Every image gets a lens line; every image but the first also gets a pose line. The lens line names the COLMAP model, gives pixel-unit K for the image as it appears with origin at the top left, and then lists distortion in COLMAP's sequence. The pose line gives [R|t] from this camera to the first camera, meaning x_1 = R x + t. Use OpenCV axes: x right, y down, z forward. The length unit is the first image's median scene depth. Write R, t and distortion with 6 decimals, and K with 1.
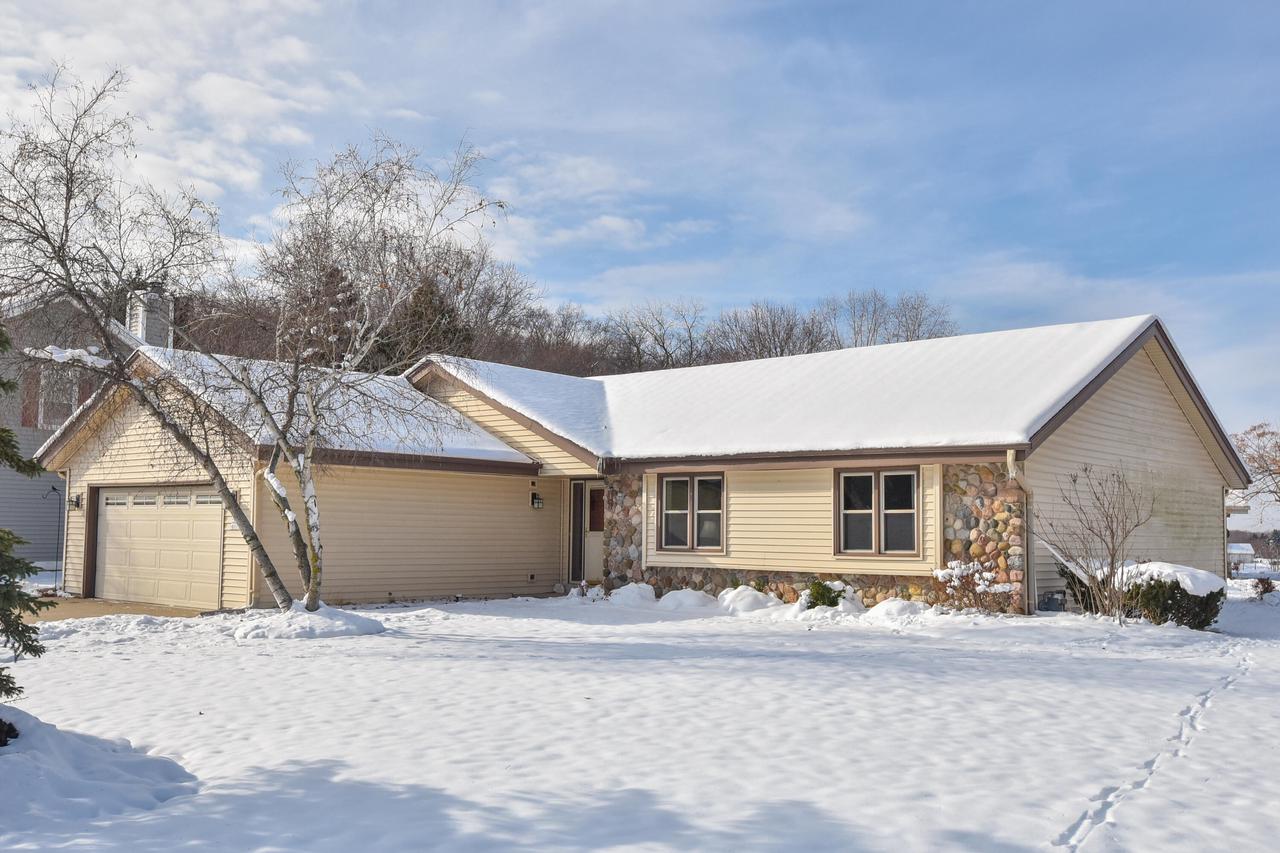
lens RADIAL K [[1195.4, 0, 640.0], [0, 1195.4, 426.5], [0, 0, 1]] dist [0.007137, -0.002537]
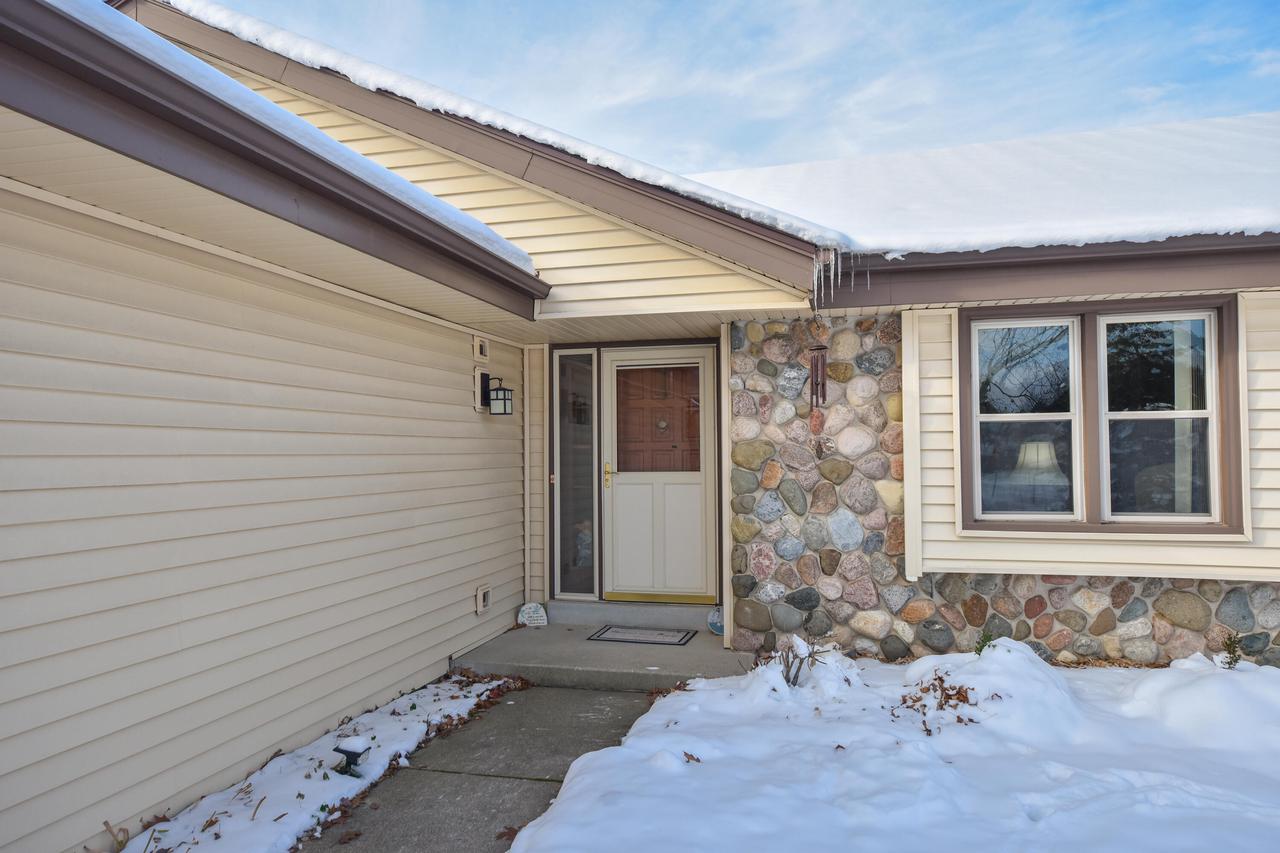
lens RADIAL K [[836.2, 0, 640.0], [0, 836.2, 426.5], [0, 0, 1]] dist [0.004059, 0.001294]
pose [[0.894694, -0.006476, 0.446633, -0.211768], [-0.021876, 0.998060, 0.058293, 0.072963], [-0.446144, -0.061925, 0.892816, 0.972103]]
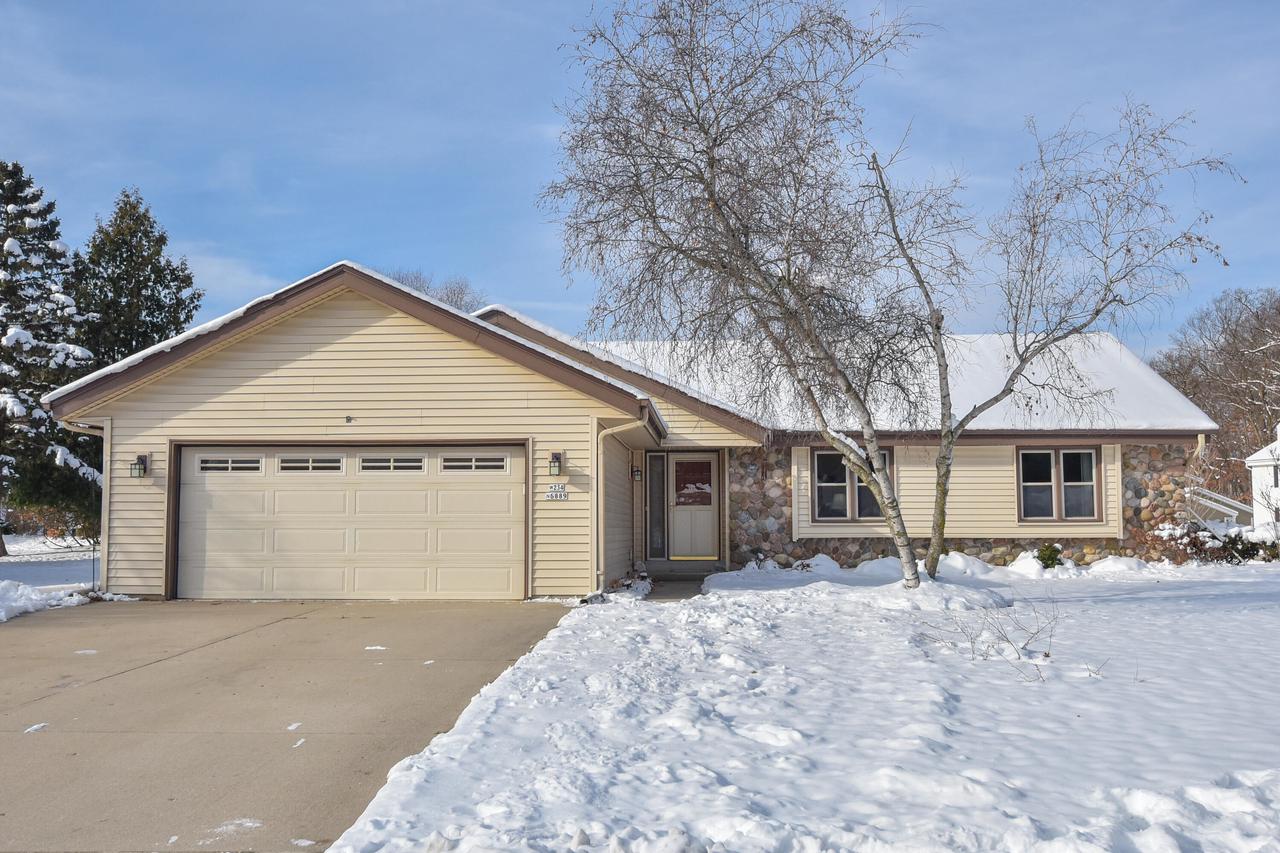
lens RADIAL K [[1195.4, 0, 640.0], [0, 1195.4, 426.5], [0, 0, 1]] dist [0.007137, -0.002537]
pose [[0.794866, 0.037268, 0.605640, -0.849252], [-0.042927, 0.999065, -0.005137, 0.039788], [-0.605265, -0.021915, 0.795722, 0.330974]]
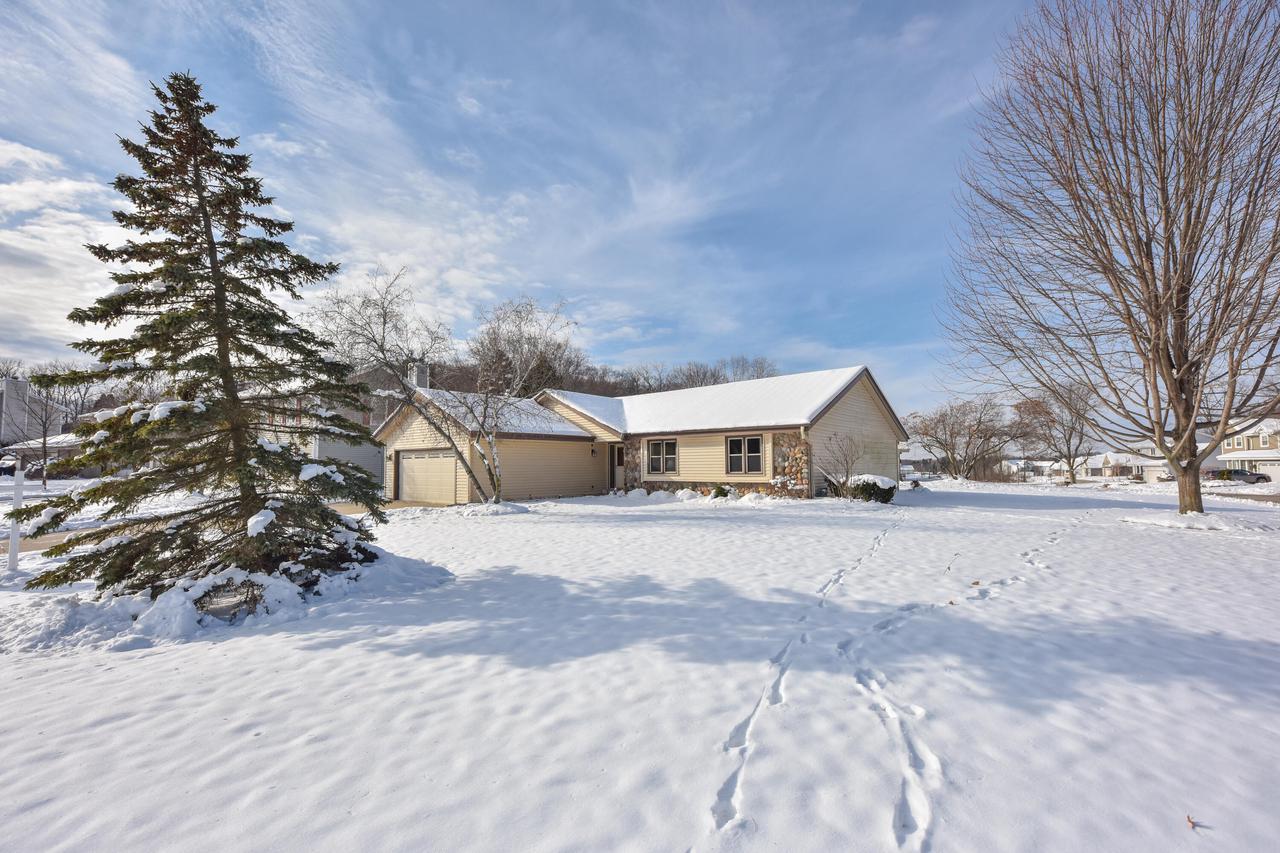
lens RADIAL K [[544.0, 0, 640.0], [0, 544.0, 426.5], [0, 0, 1]] dist [-0.000348, -0.000007]
pose [[0.999792, -0.020092, 0.003527, -0.002346], [0.020033, 0.999670, 0.016103, -0.003229], [-0.003850, -0.016029, 0.999864, -0.032209]]
